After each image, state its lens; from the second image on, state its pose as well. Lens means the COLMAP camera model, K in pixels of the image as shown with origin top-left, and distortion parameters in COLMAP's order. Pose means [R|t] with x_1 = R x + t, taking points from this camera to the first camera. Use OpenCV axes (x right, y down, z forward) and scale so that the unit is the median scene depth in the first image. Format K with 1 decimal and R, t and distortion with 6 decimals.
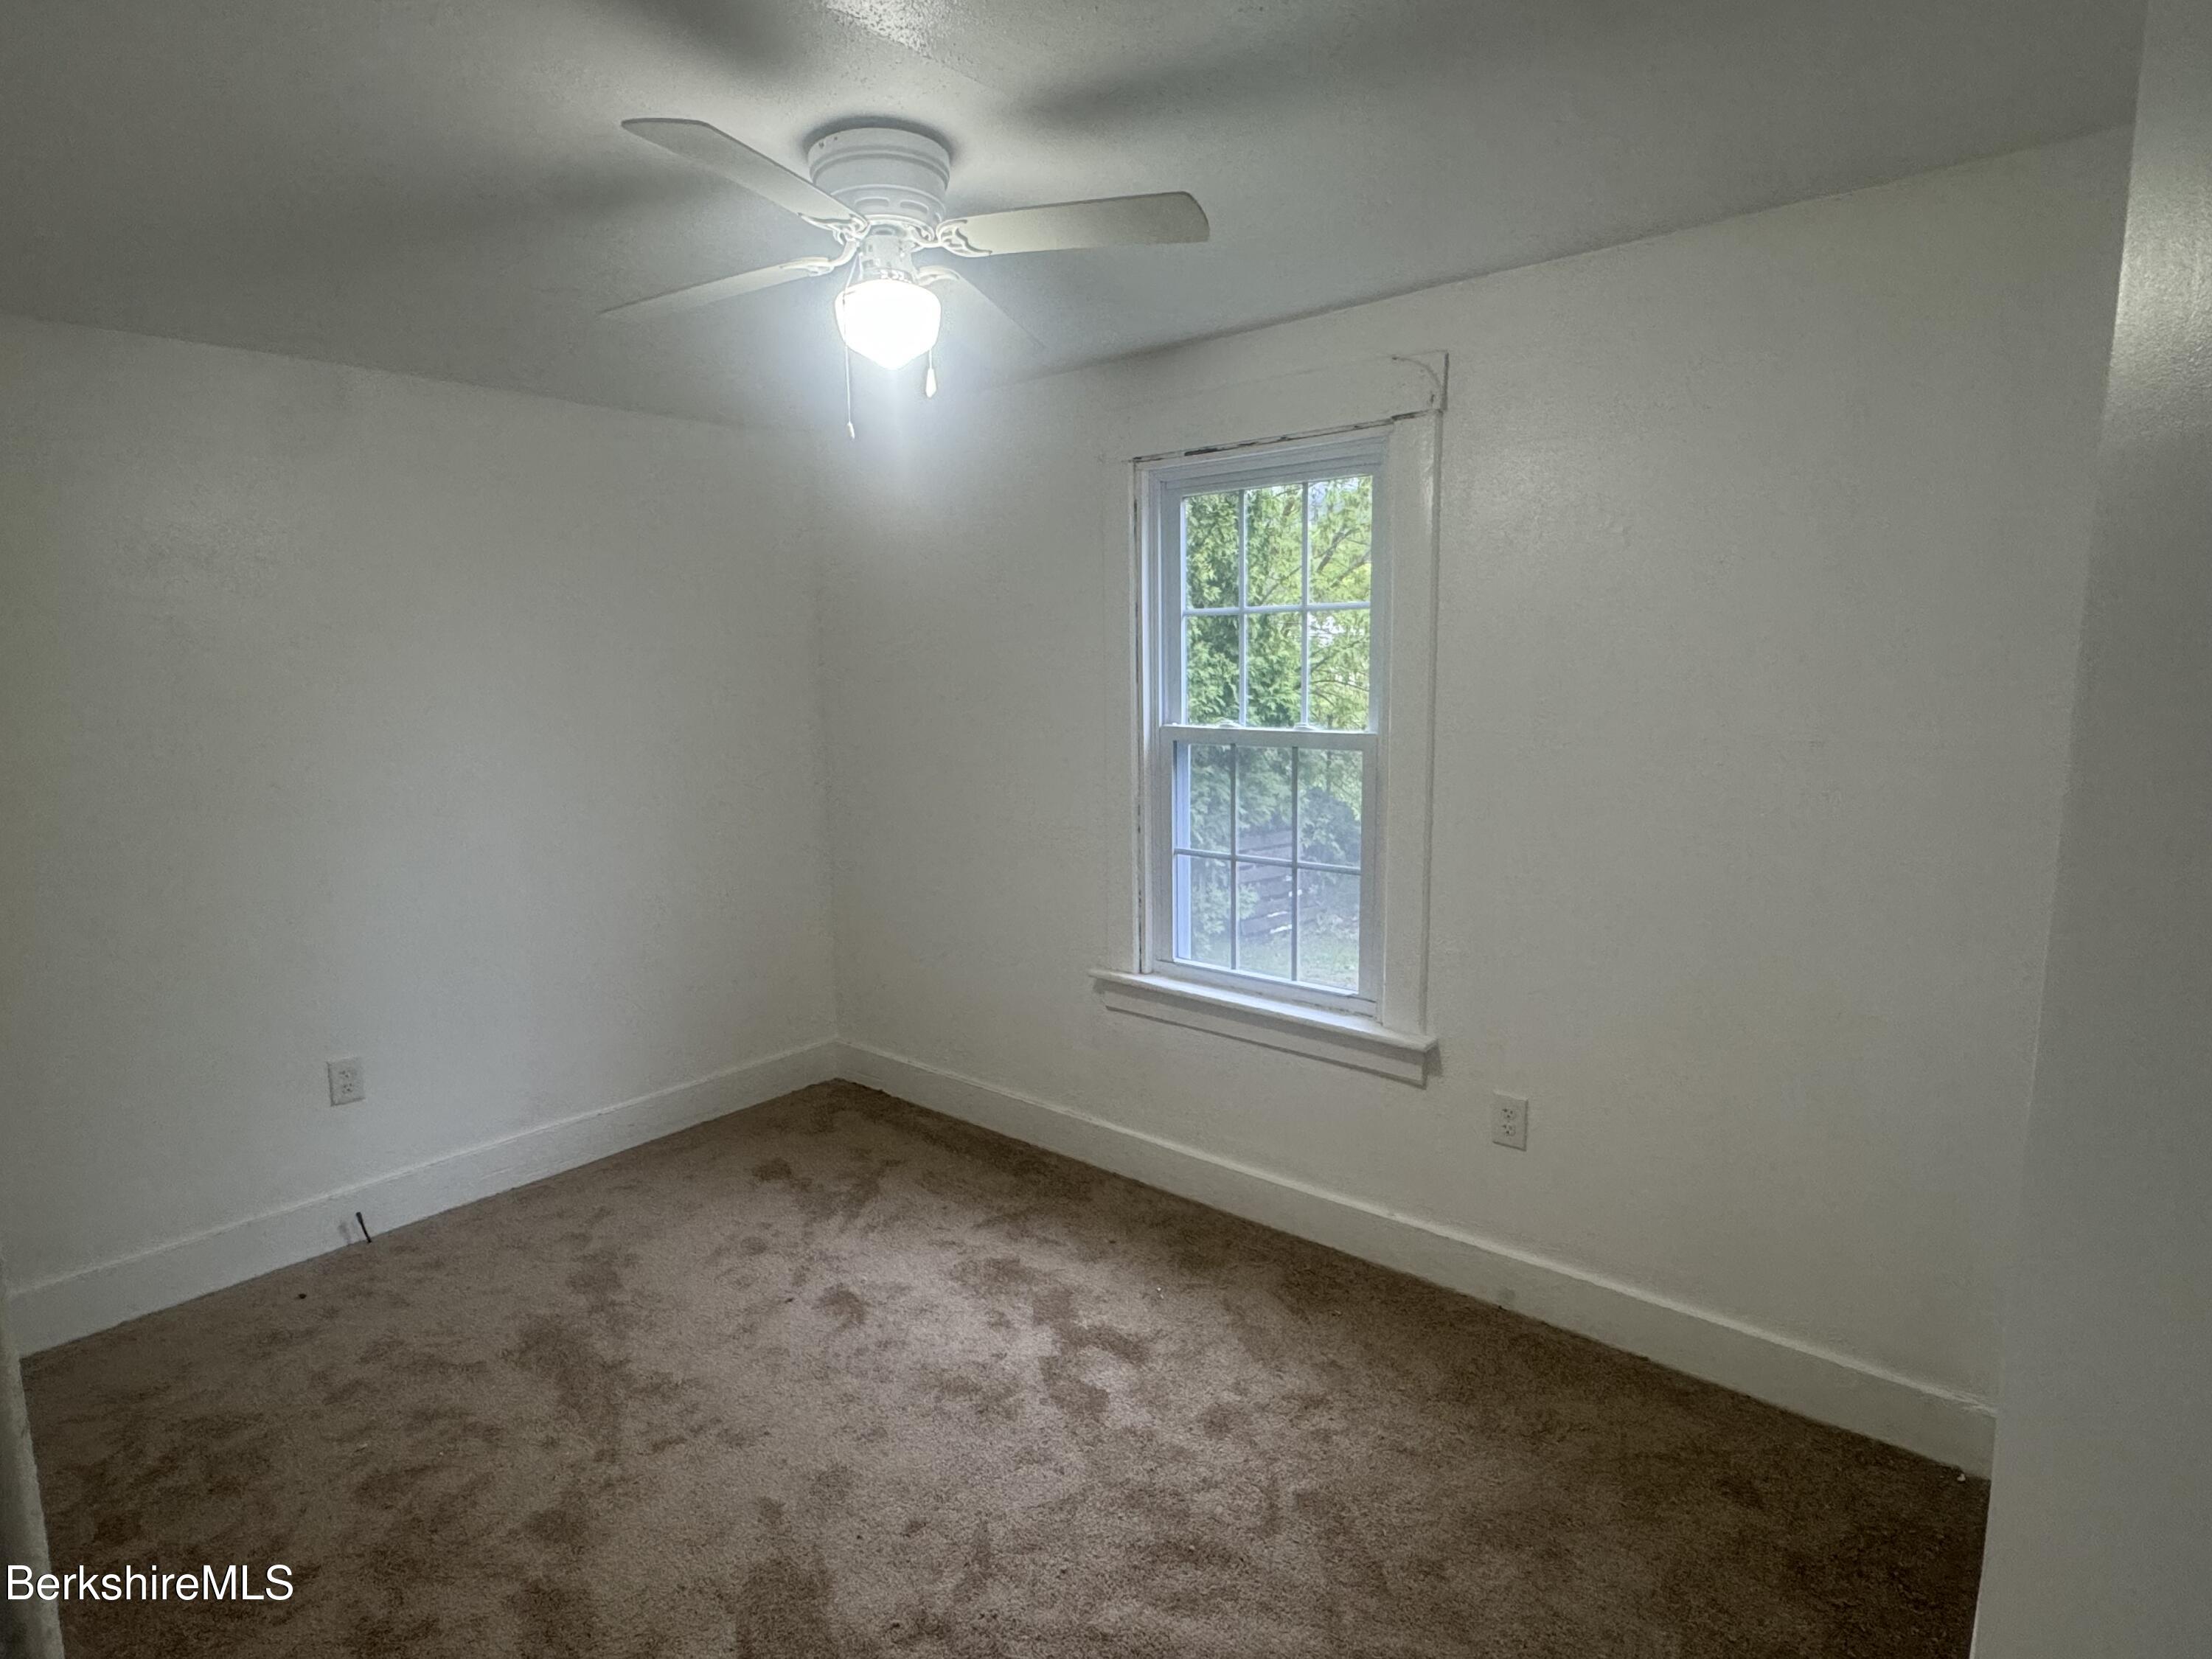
lens RADIAL K [[1158.3, 0, 1106.0], [0, 1158.3, 829.5], [0, 0, 1]] dist [-0.000662, 0.000339]
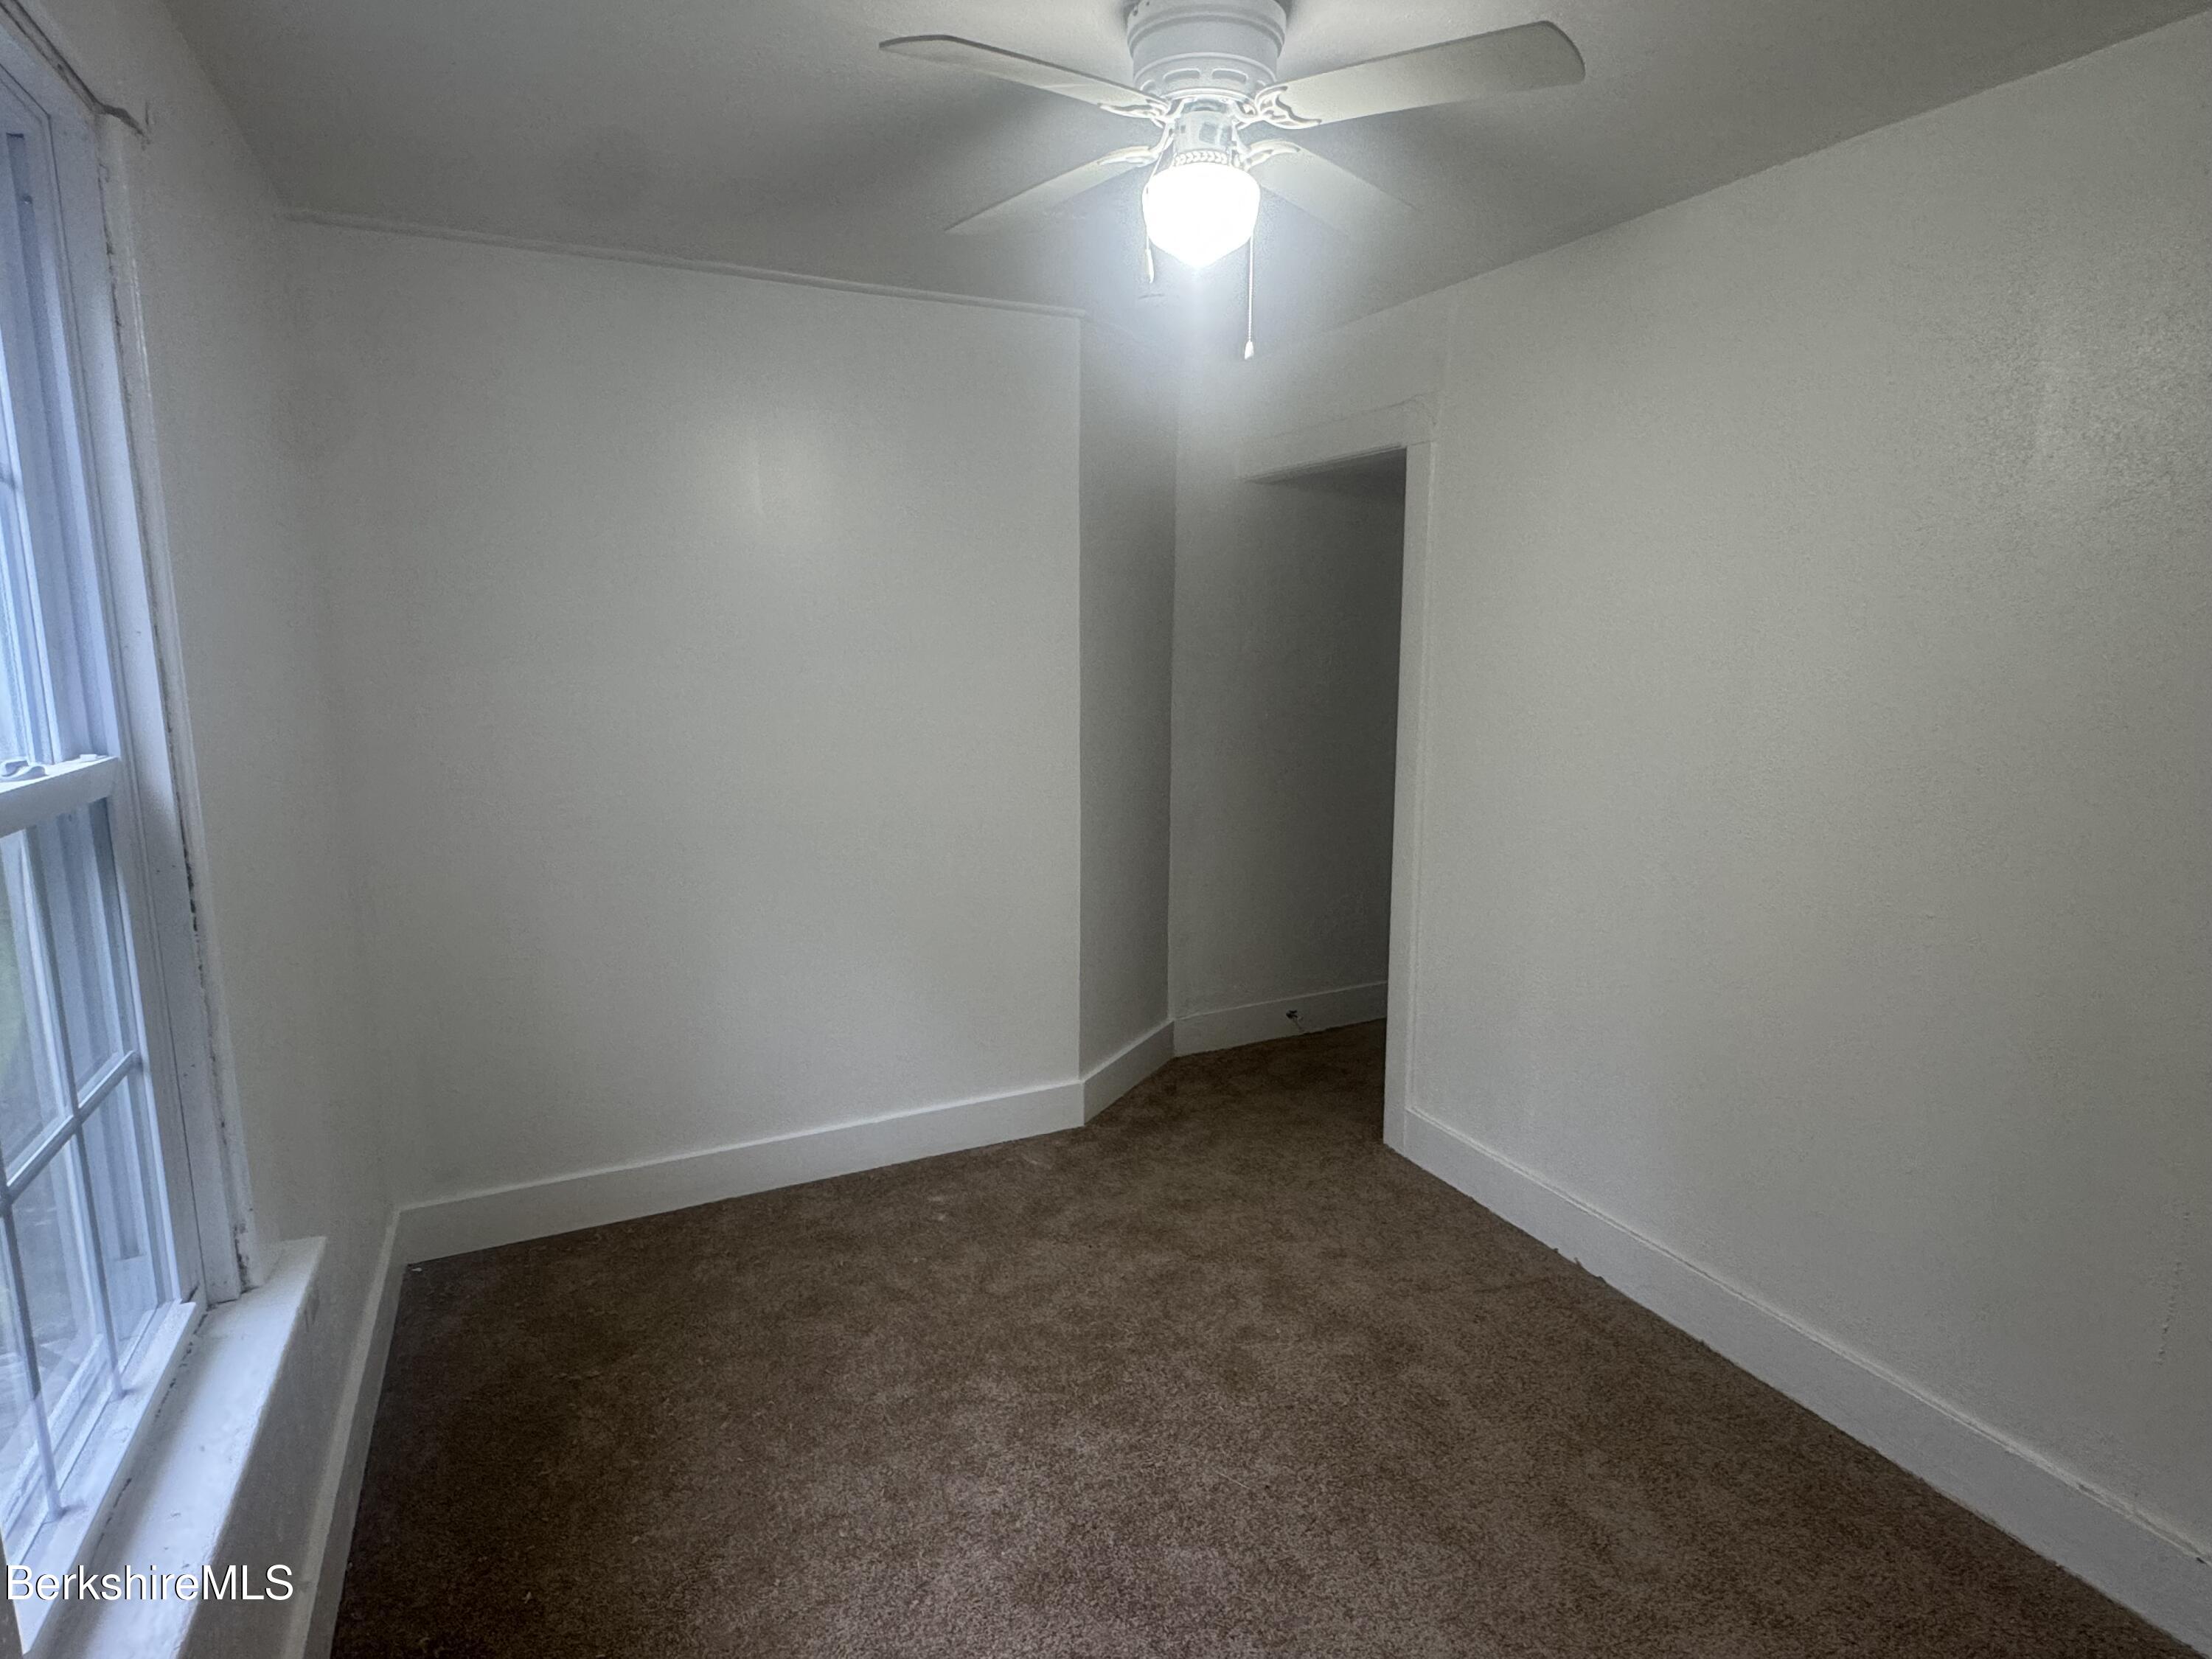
lens RADIAL K [[1158.3, 0, 1106.0], [0, 1158.3, 829.5], [0, 0, 1]] dist [-0.000662, 0.000339]
pose [[-0.906402, -0.058019, 0.418413, -0.320703], [0.072574, 0.954405, 0.289558, -0.153296], [-0.416135, 0.292821, -0.860864, 1.176770]]
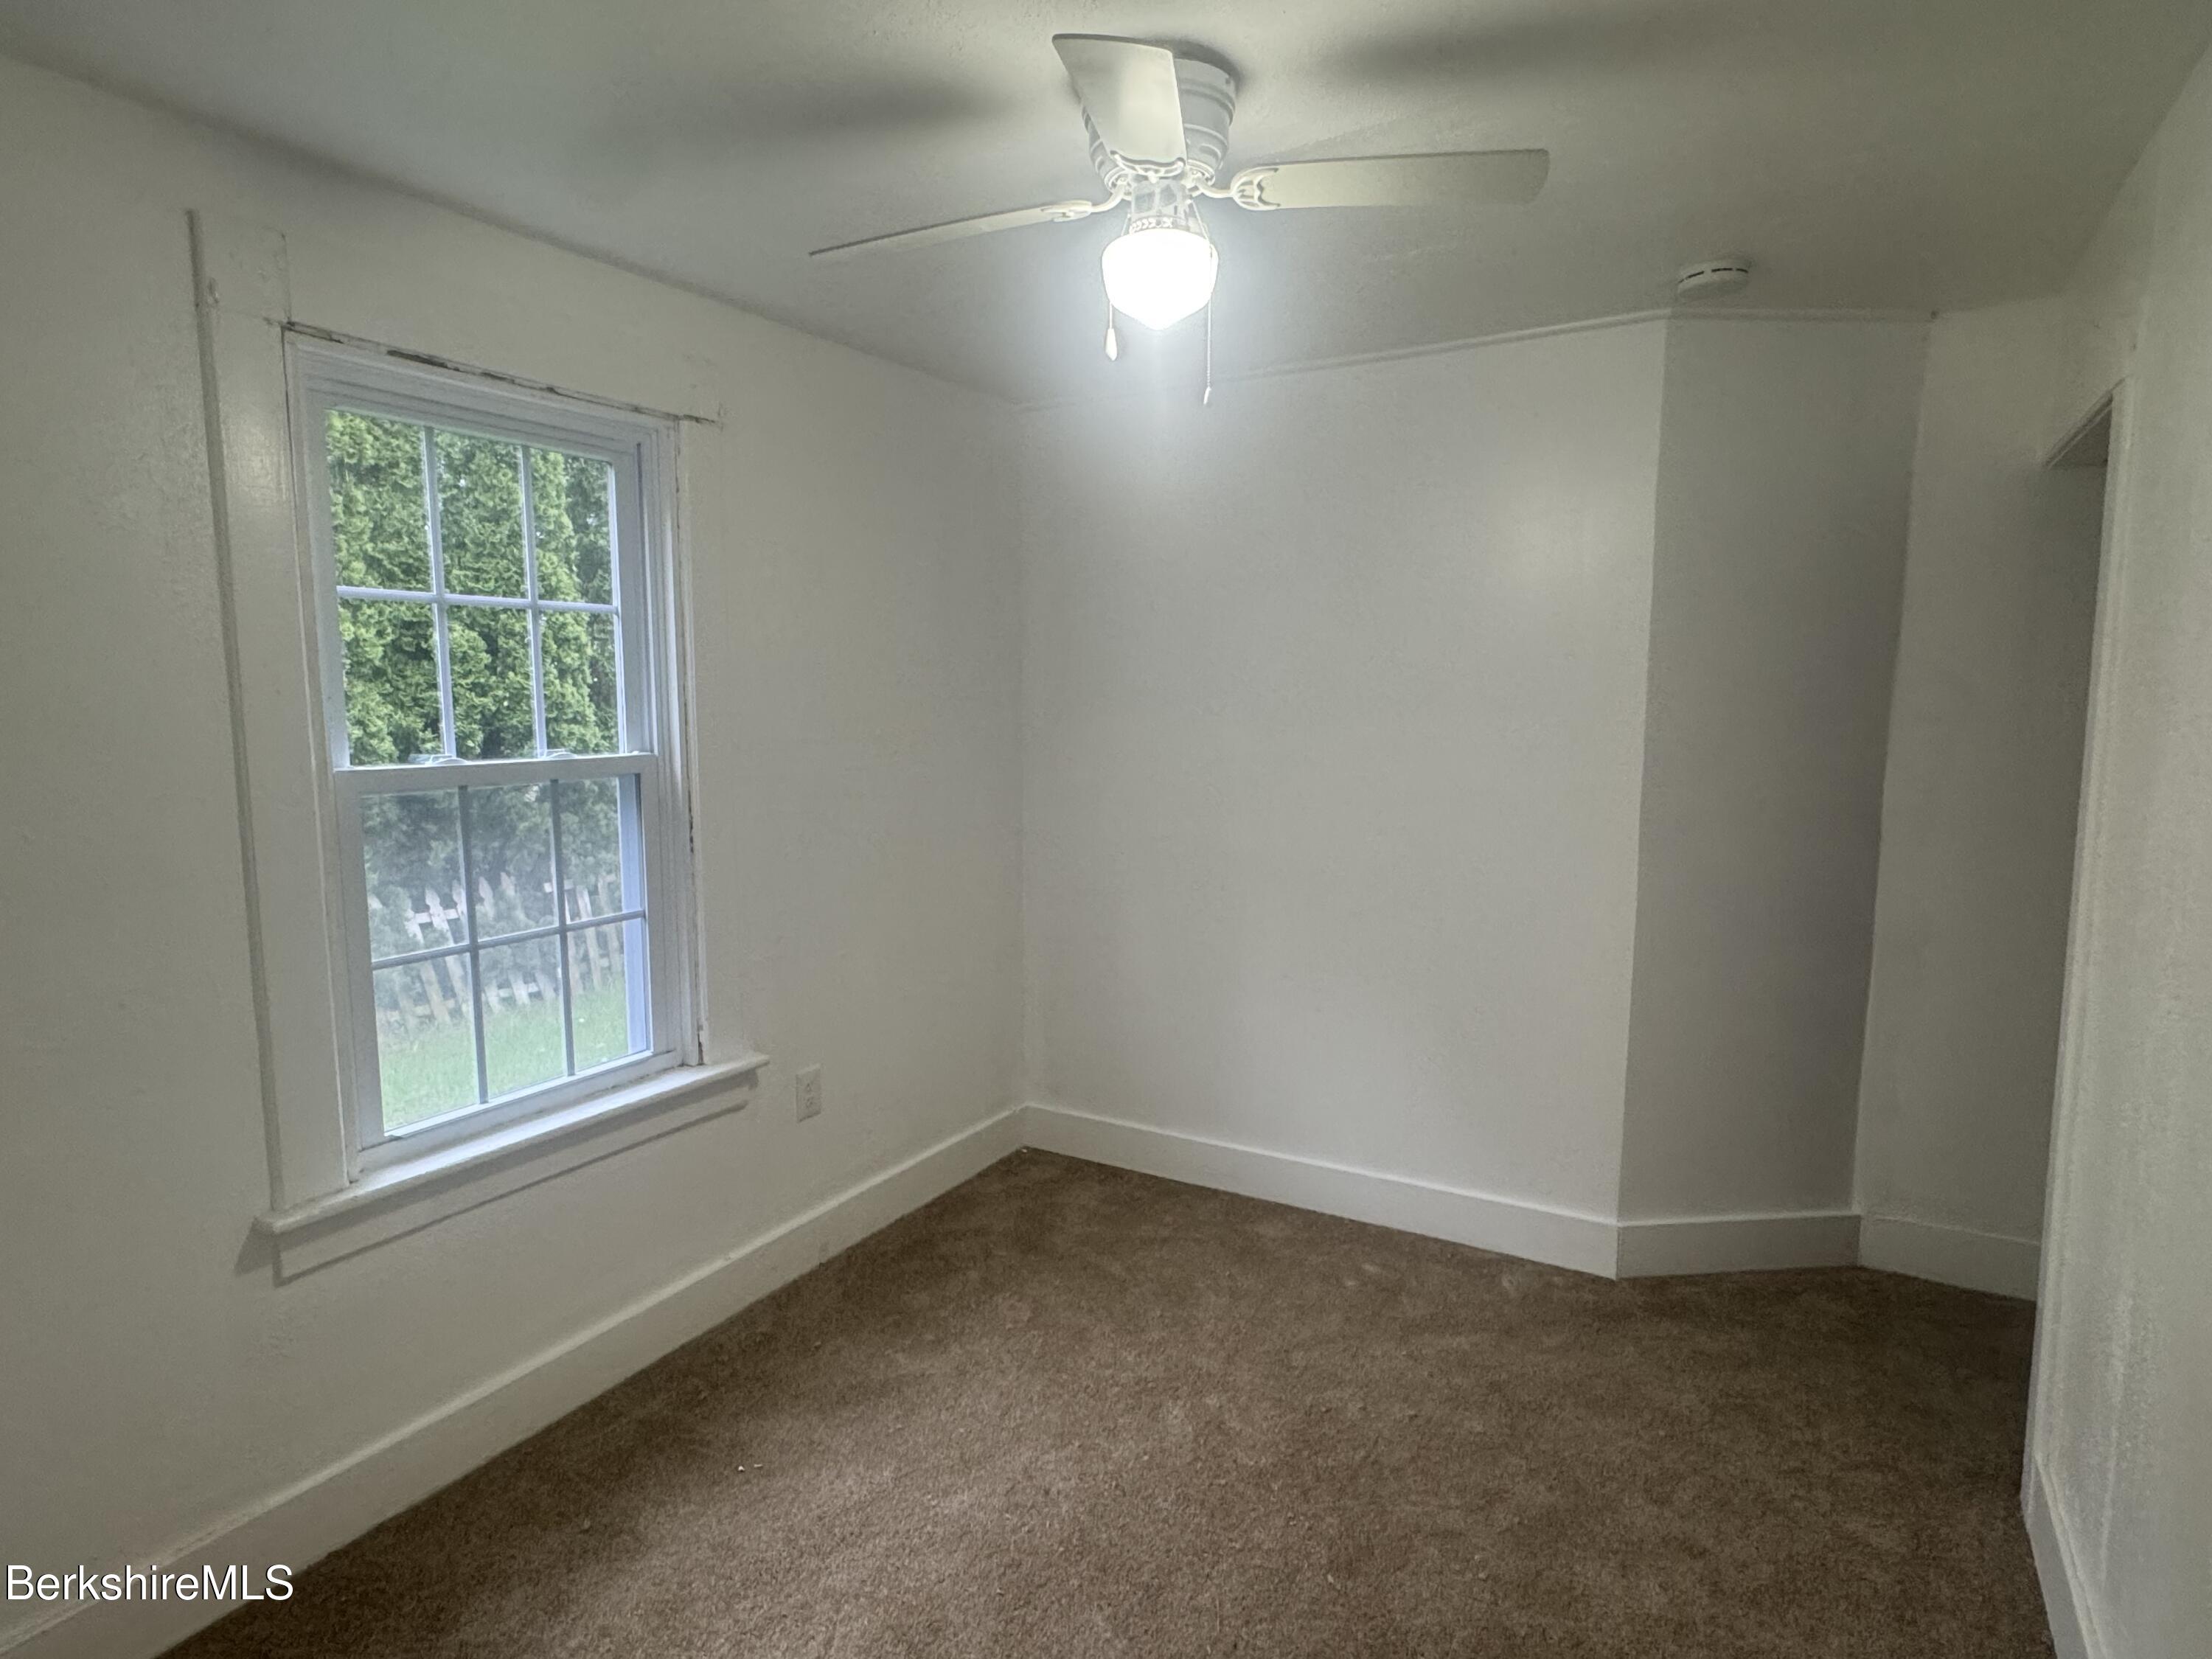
lens RADIAL K [[1166.8, 0, 1108.3], [0, 1166.8, 817.2], [0, 0, 1]] dist [-0.005599, -0.000606]
pose [[-0.160971, -0.094652, 0.982410, -0.679986], [0.146904, 0.982005, 0.118684, -0.085140], [-0.975965, 0.163424, -0.144170, 0.752560]]
